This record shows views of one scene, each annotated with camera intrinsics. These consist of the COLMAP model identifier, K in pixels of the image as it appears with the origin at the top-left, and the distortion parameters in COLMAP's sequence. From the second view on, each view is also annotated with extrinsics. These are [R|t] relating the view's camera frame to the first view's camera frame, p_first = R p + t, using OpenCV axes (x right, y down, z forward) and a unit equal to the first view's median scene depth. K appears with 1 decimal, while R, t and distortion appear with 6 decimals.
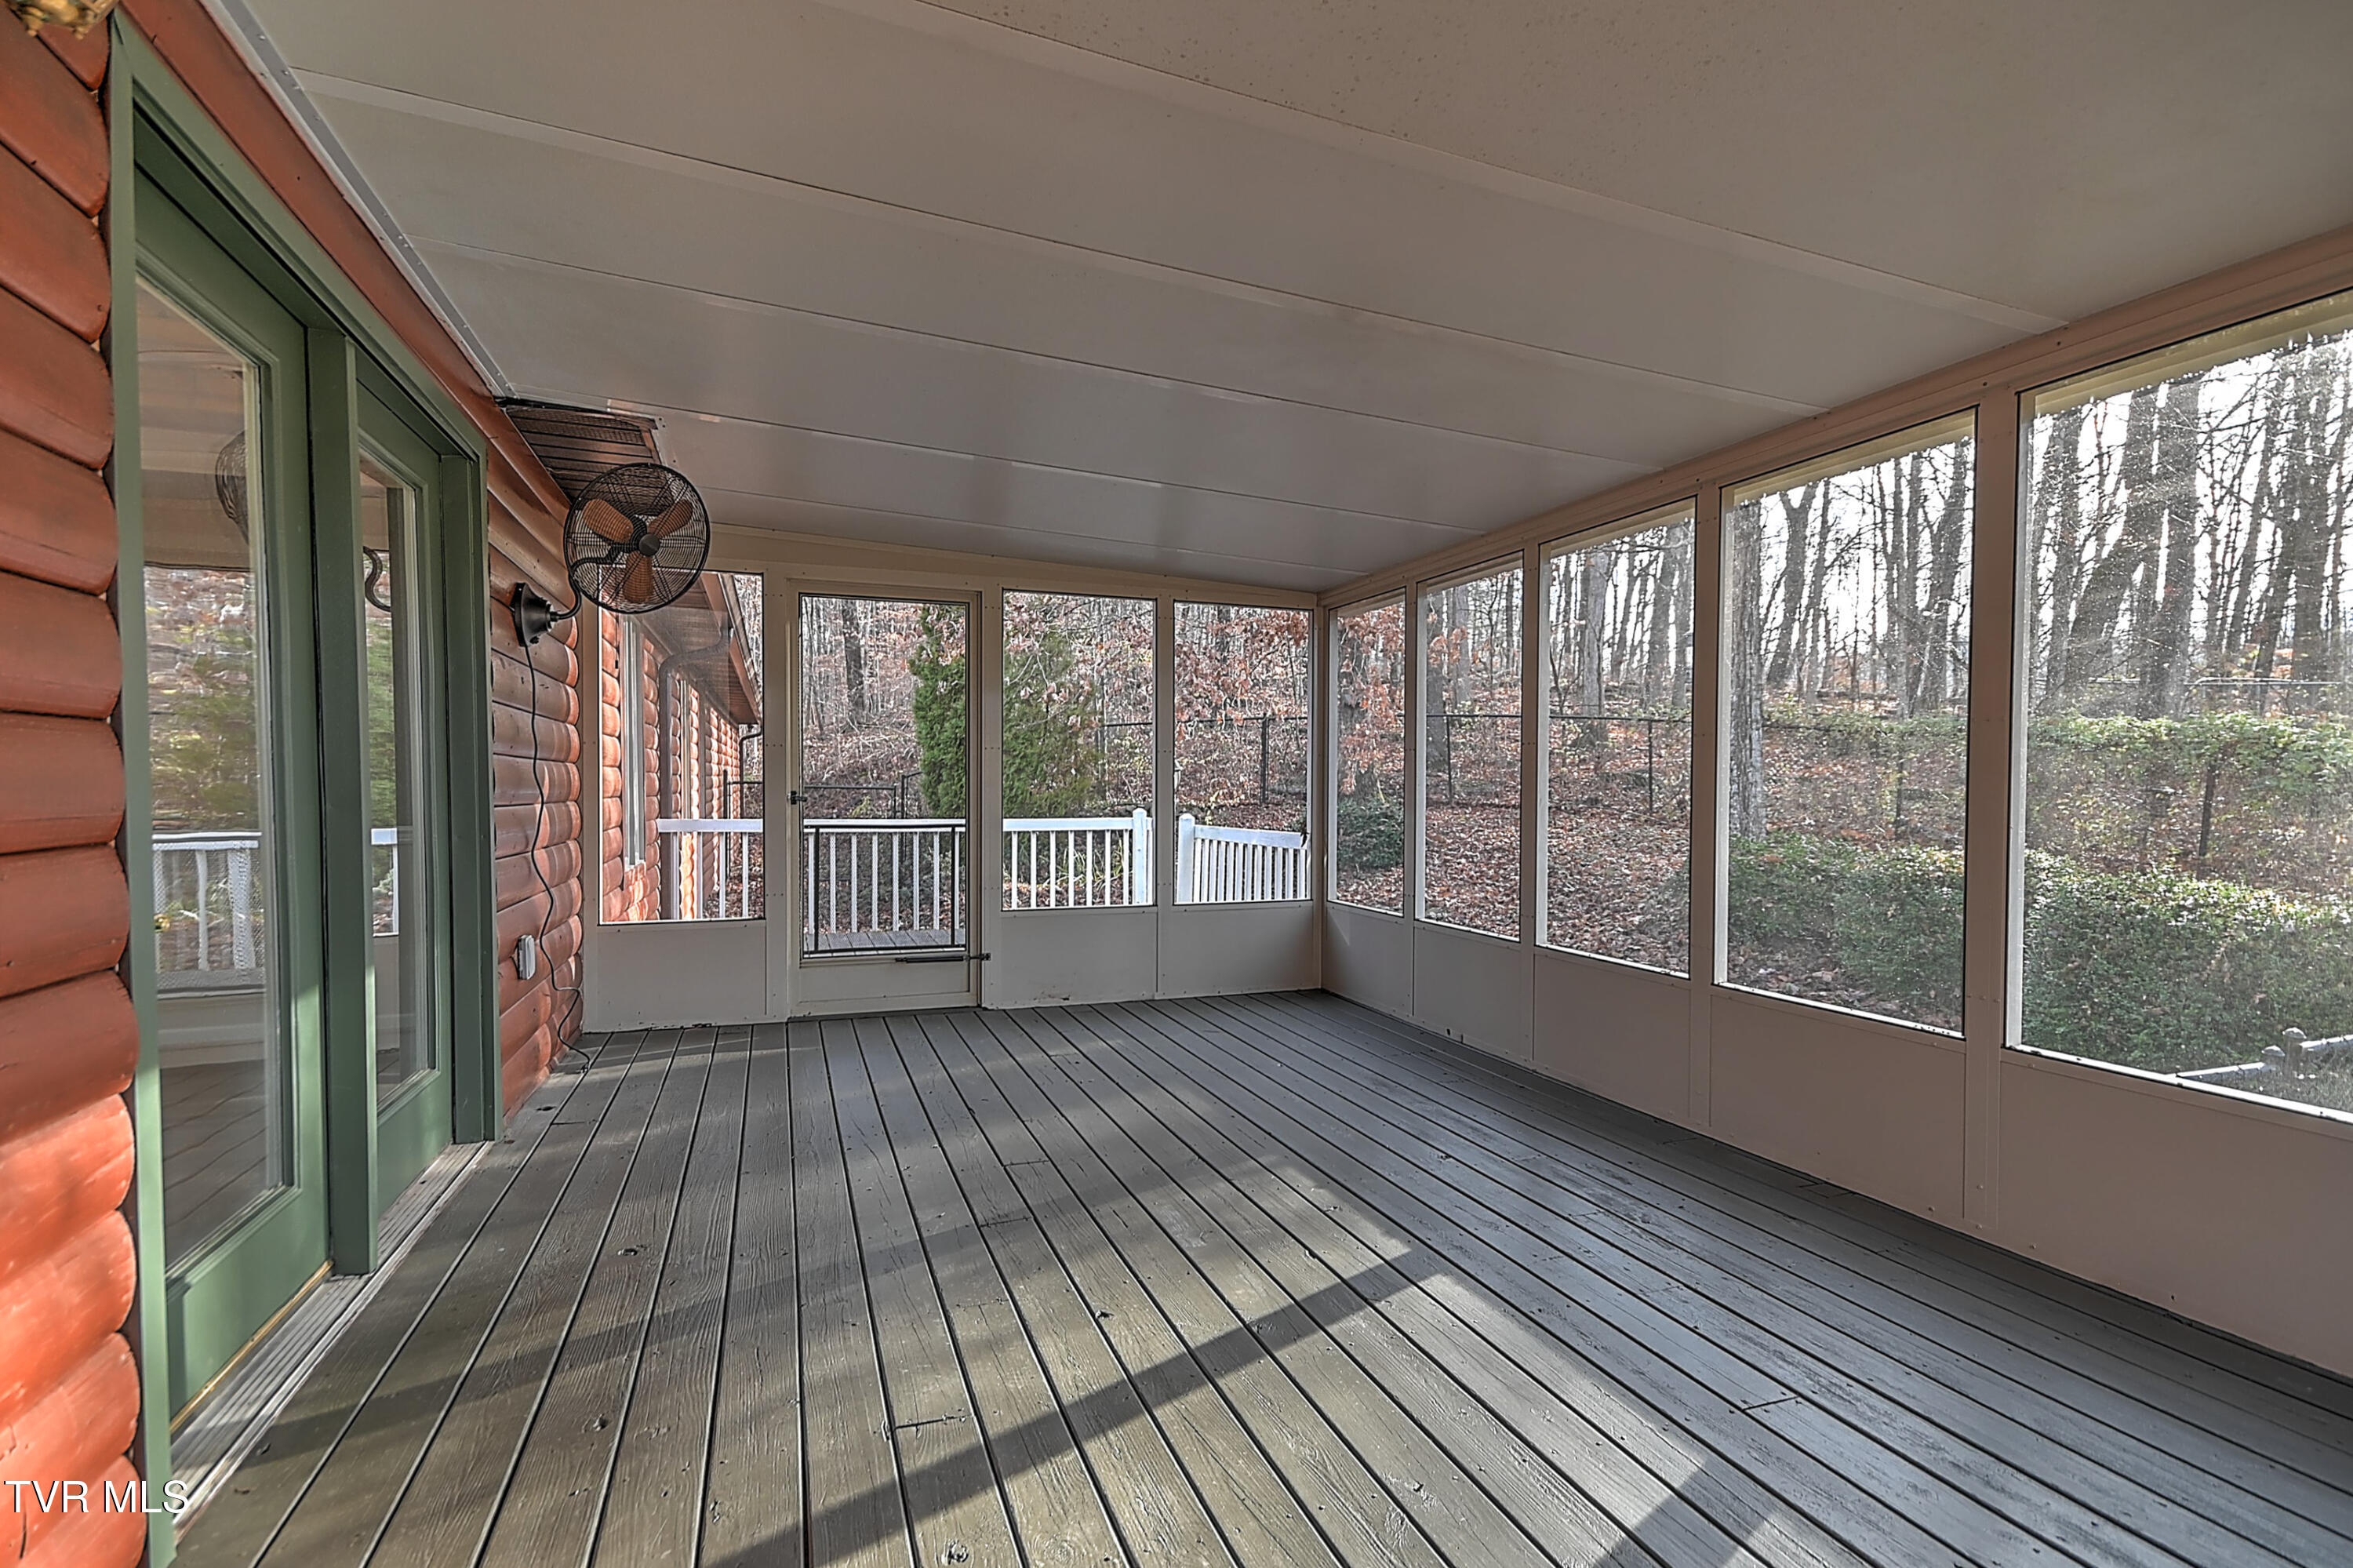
lens RADIAL K [[1030.8, 0, 1182.6], [0, 1030.8, 793.1], [0, 0, 1]] dist [-0.000591, -0.000114]
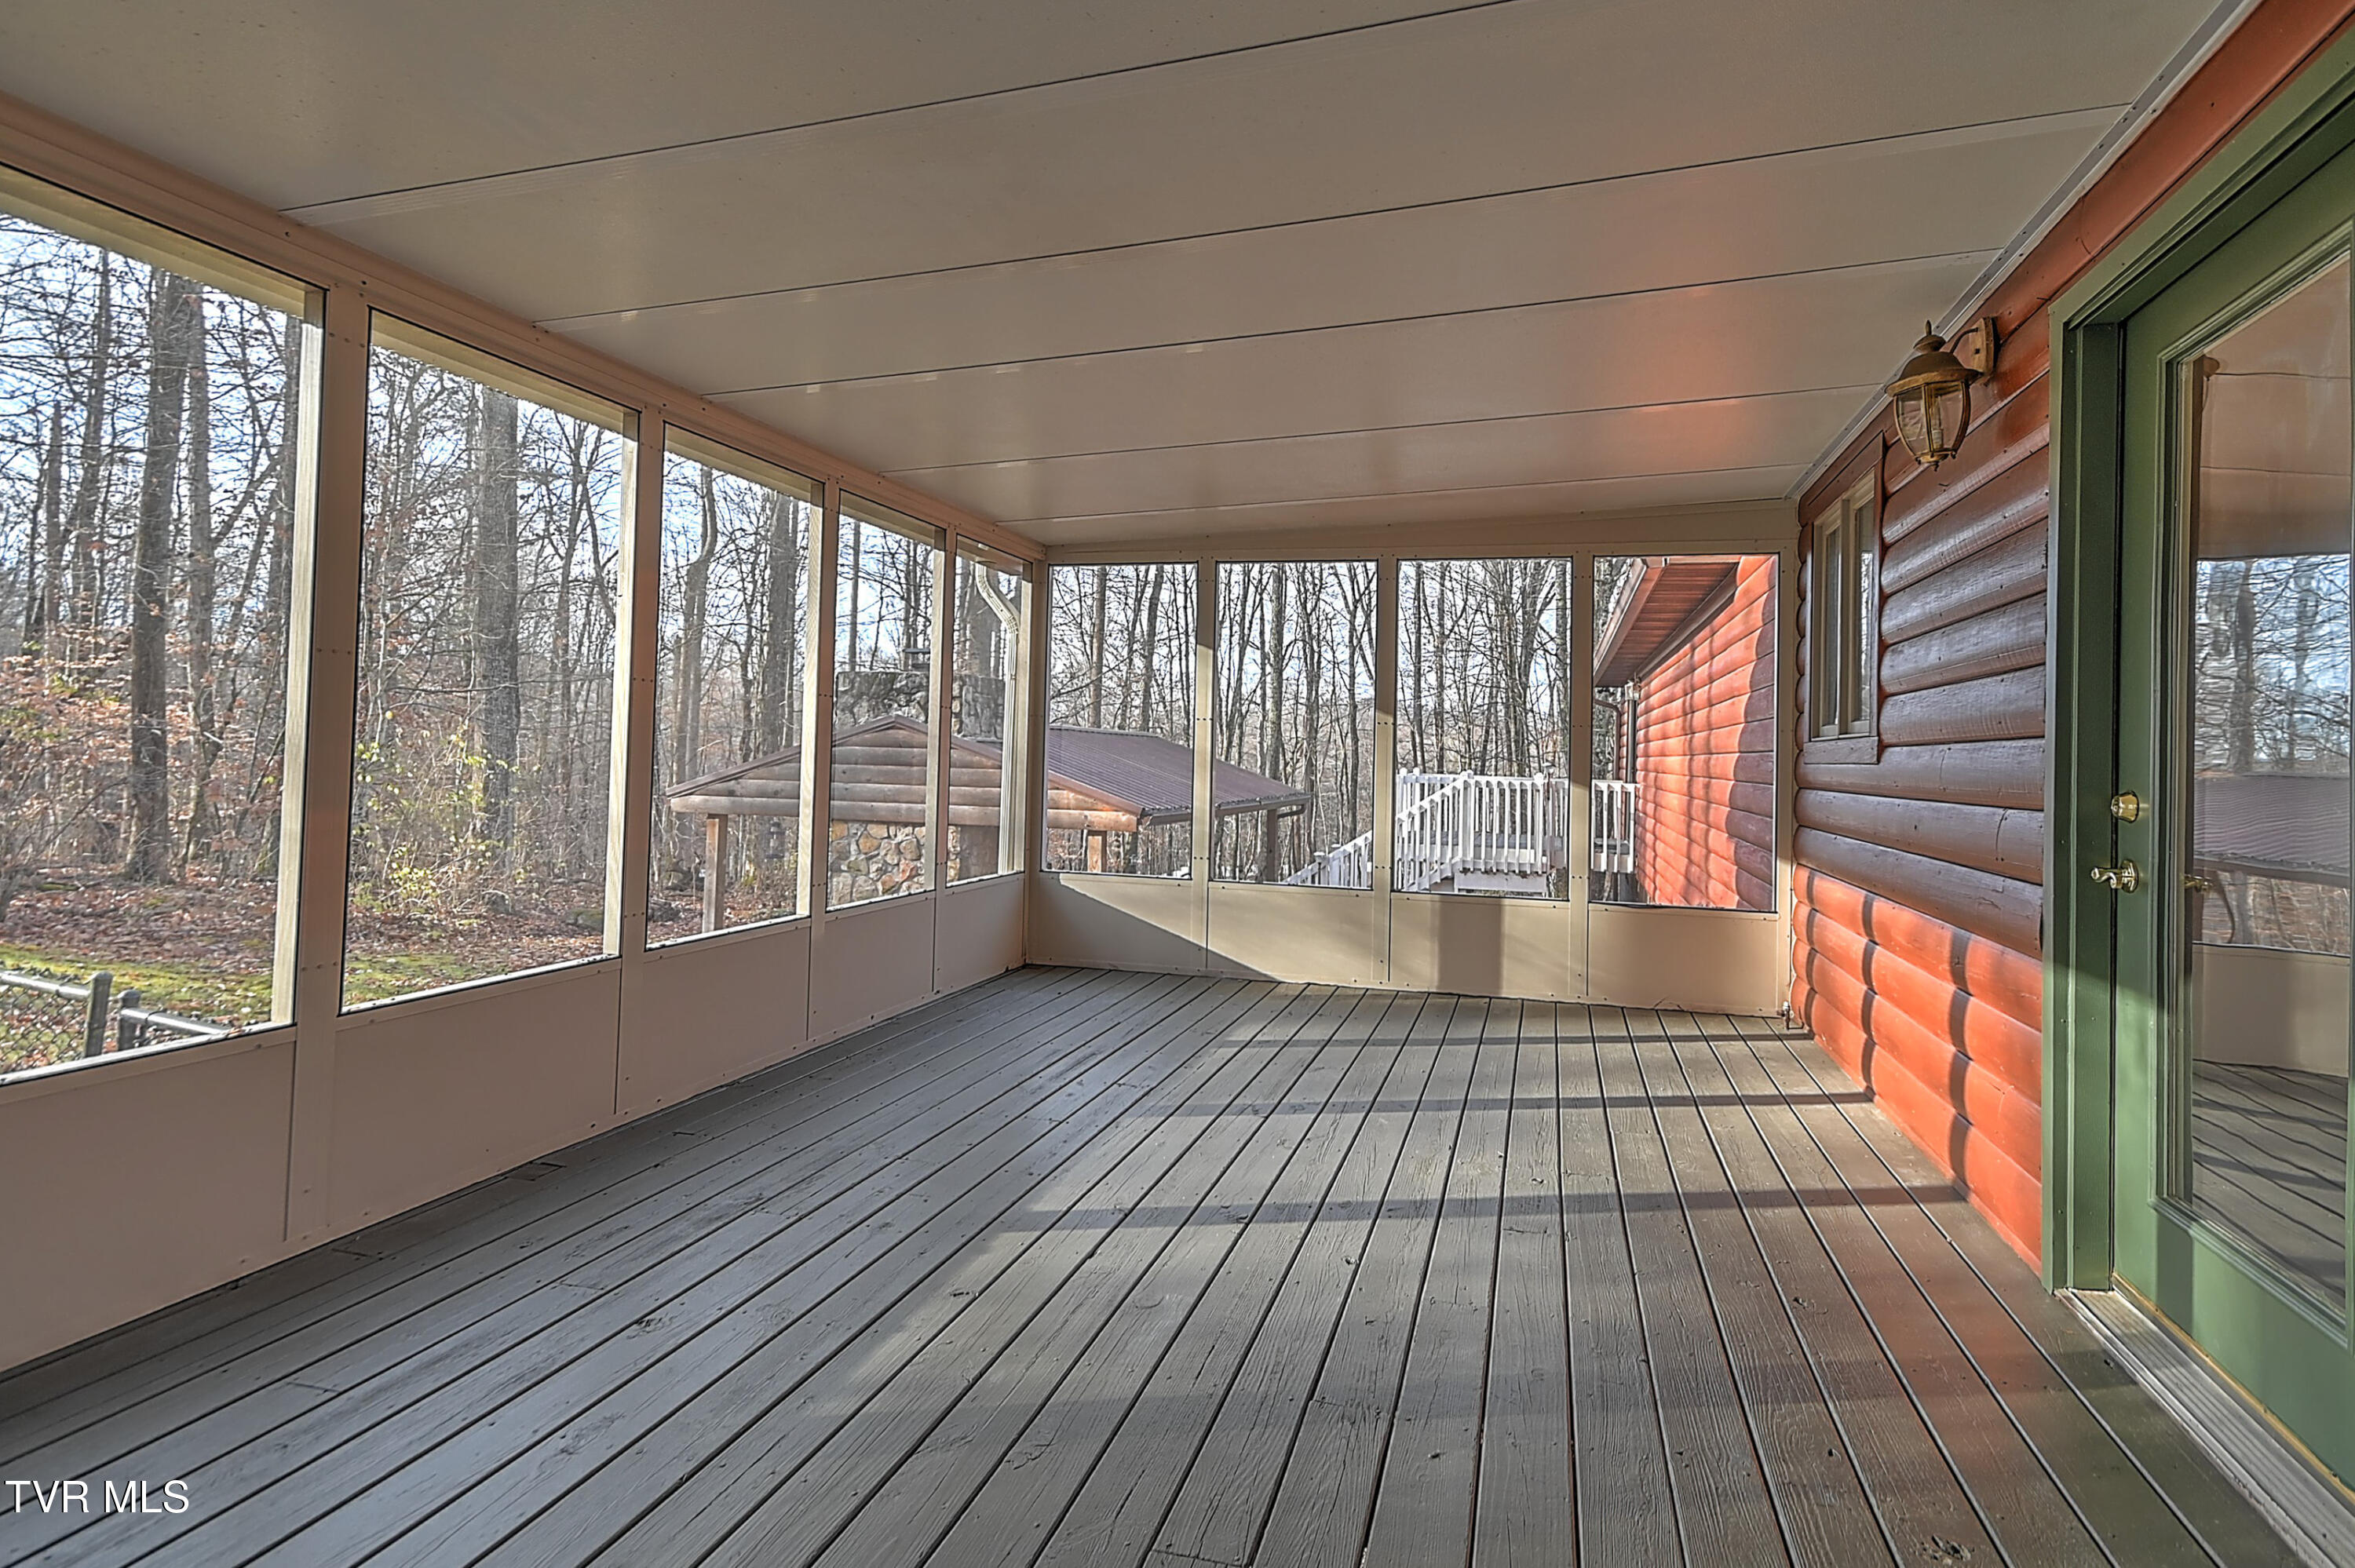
lens RADIAL K [[1111.9, 0, 1180.8], [0, 1111.9, 785.4], [0, 0, 1]] dist [0.024824, -0.004055]
pose [[-0.771298, -0.047220, 0.634720, -0.554091], [-0.027152, 0.998777, 0.041309, -0.026592], [-0.635894, 0.014628, -0.771637, 1.692103]]
